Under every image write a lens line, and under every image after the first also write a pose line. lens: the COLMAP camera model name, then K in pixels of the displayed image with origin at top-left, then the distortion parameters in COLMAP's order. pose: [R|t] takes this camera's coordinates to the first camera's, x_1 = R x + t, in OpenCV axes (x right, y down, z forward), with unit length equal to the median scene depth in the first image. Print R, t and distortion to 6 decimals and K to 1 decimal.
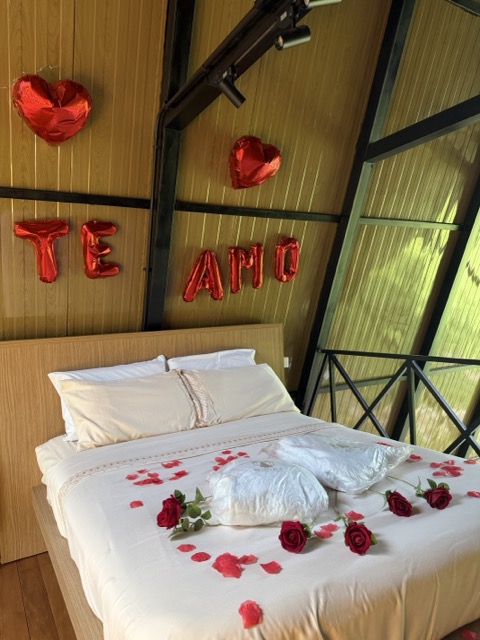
lens RADIAL K [[453.6, 0, 240.0], [0, 453.6, 320.0], [0, 0, 1]] dist [0.028343, 0.001287]
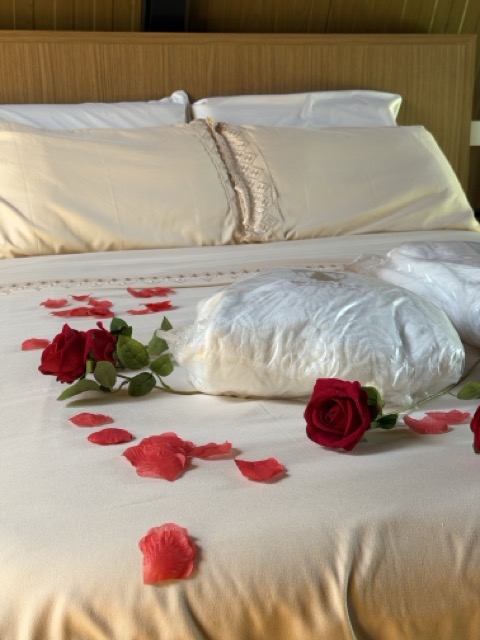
lens RADIAL K [[886.4, 0, 240.0], [0, 886.4, 320.0], [0, 0, 1]] dist [0.250093, -0.061118]
pose [[0.979257, 0.082352, -0.185134, 0.111879], [-0.037905, 0.972008, 0.231871, 0.145620], [0.199047, -0.220044, 0.954967, 0.177101]]
